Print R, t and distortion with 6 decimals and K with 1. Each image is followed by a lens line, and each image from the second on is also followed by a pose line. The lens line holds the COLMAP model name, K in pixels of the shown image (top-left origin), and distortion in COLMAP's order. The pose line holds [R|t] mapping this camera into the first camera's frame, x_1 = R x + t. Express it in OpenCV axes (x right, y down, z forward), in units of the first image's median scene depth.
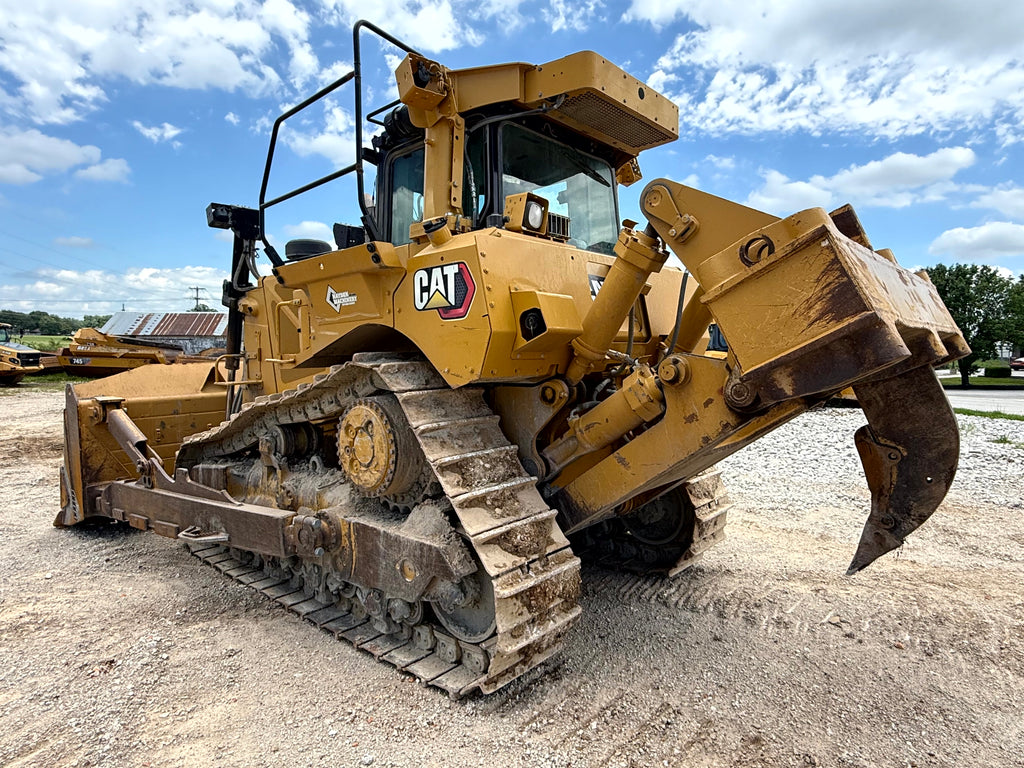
lens RADIAL K [[563.9, 0, 531.0], [0, 563.9, 385.1], [0, 0, 1]] dist [0.000162, 0.000894]
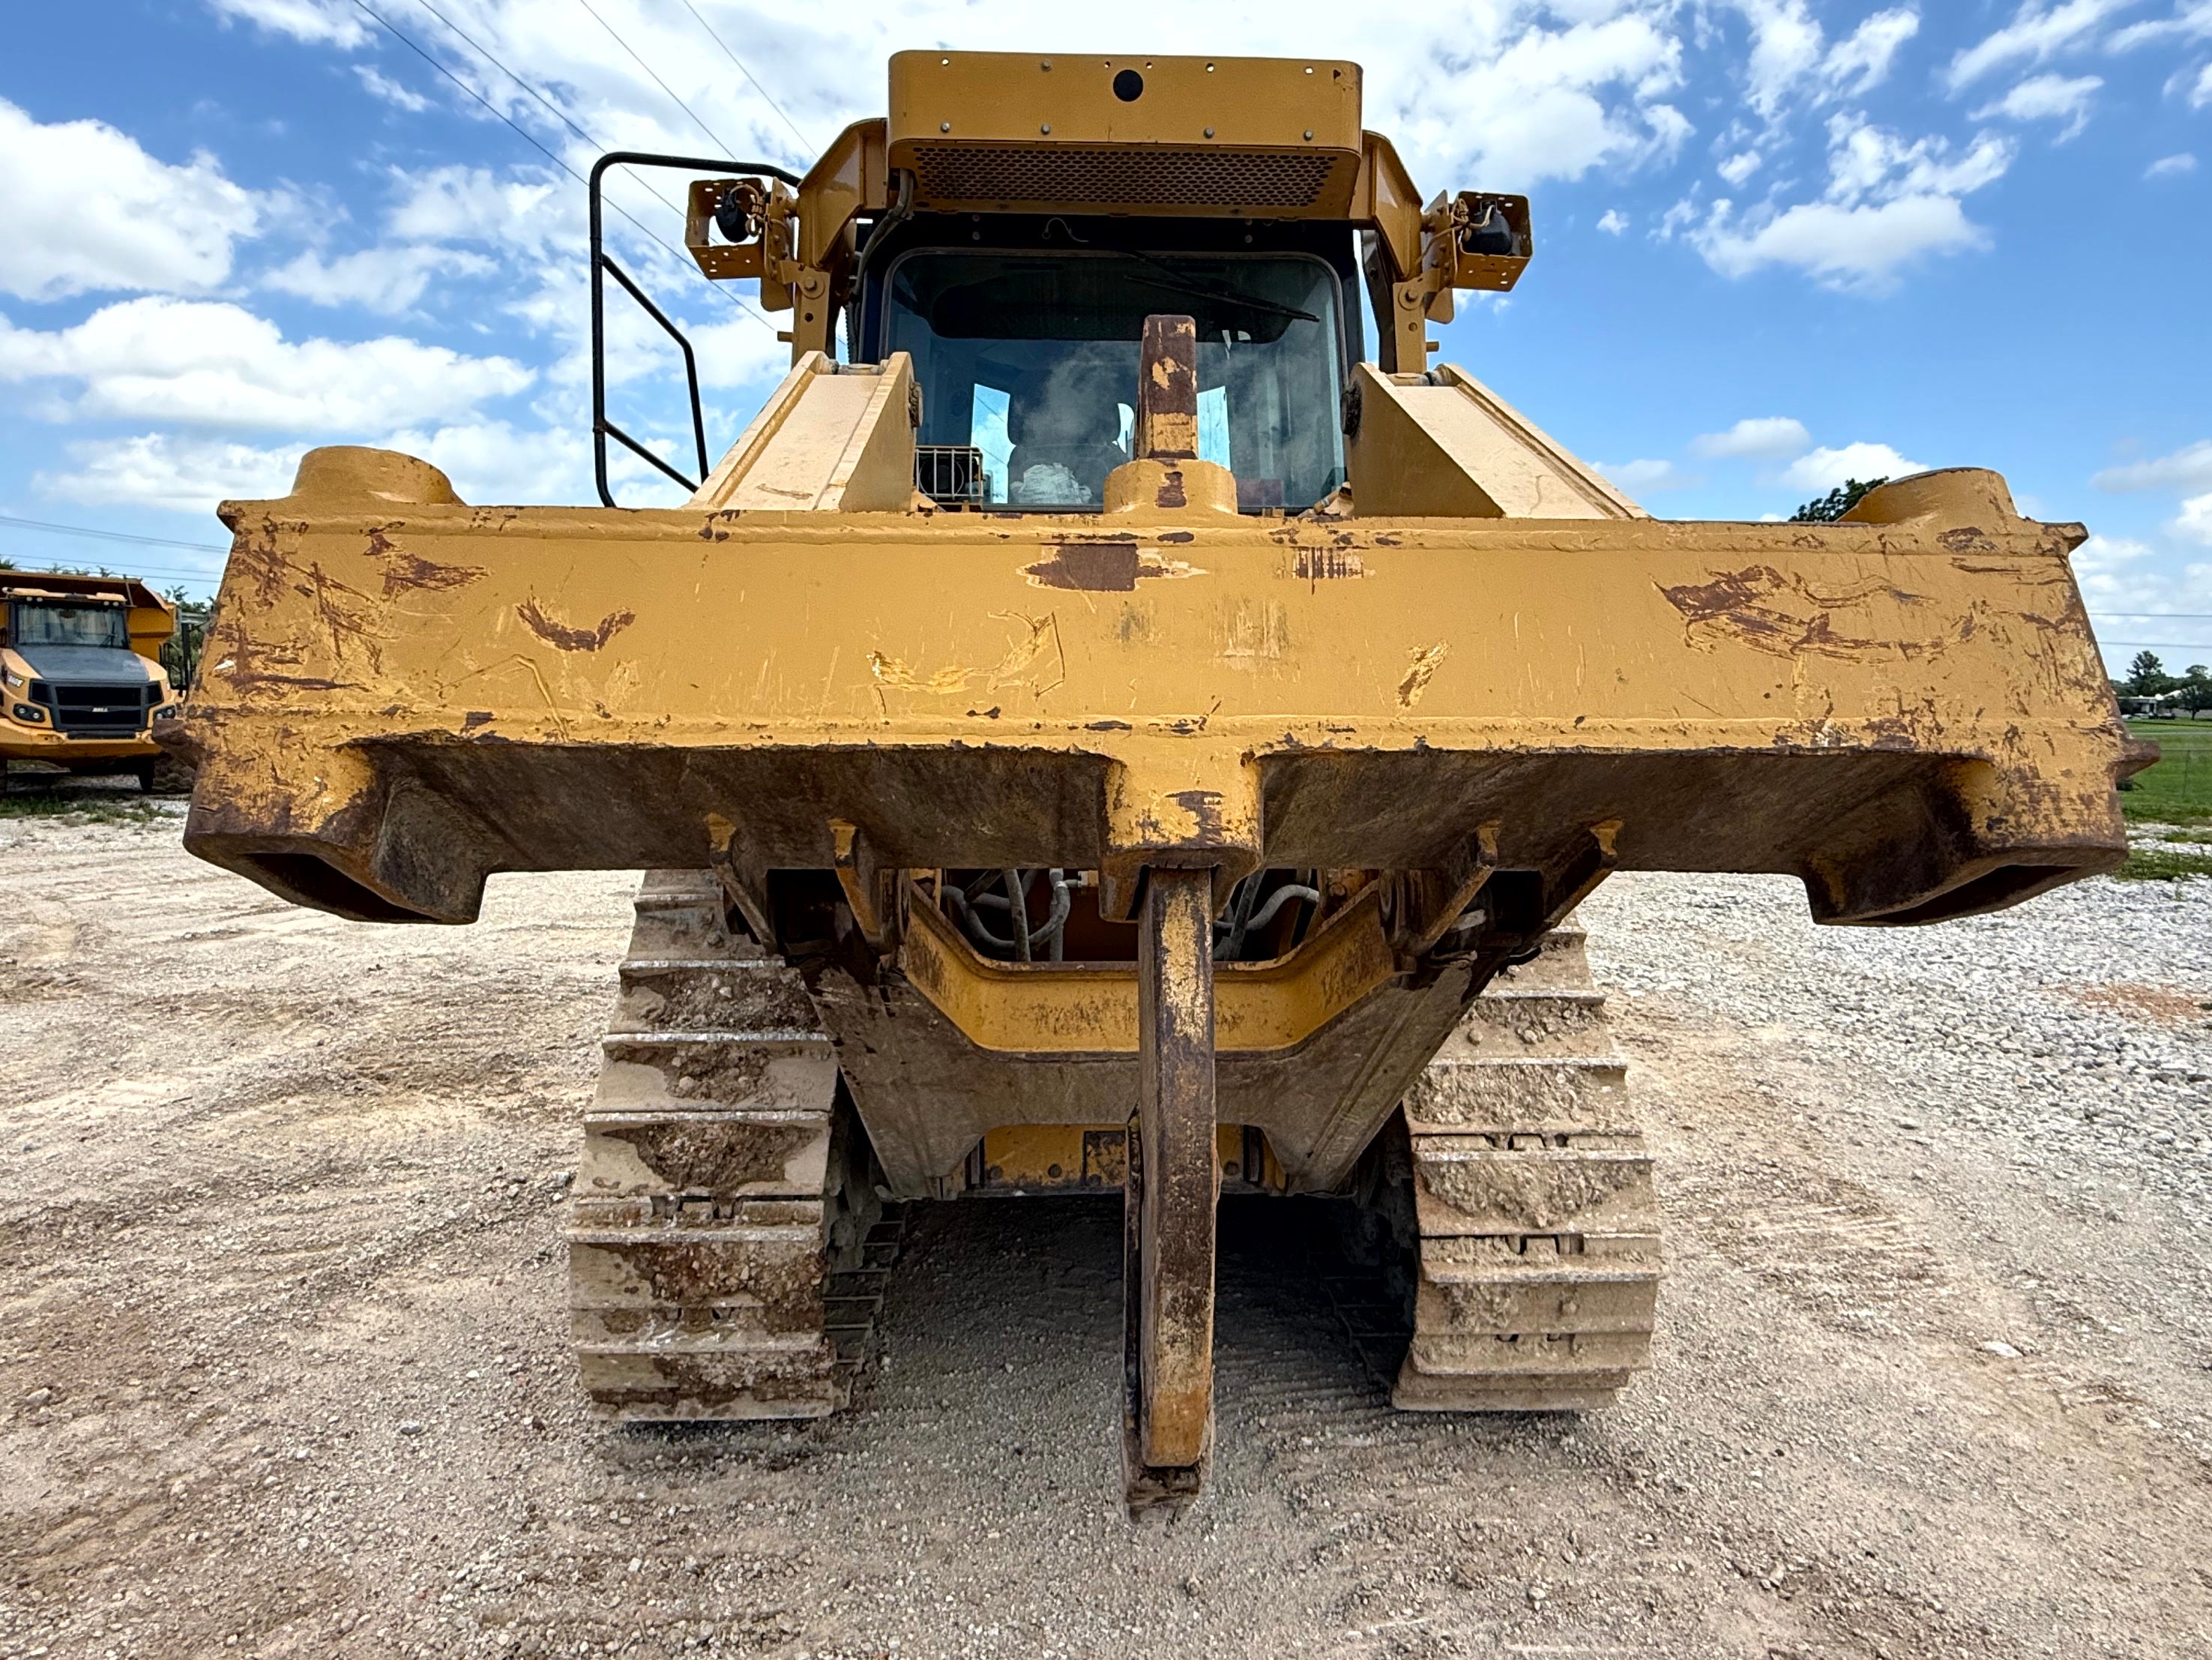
lens RADIAL K [[1218.2, 0, 1147.0], [0, 1218.2, 832.3], [0, 0, 1]] dist [0.000162, 0.000894]
pose [[0.707845, 0.091022, -0.700479, 0.957660], [-0.057784, 0.995801, 0.071006, -0.097625], [0.704000, -0.009784, 0.710132, 0.513249]]
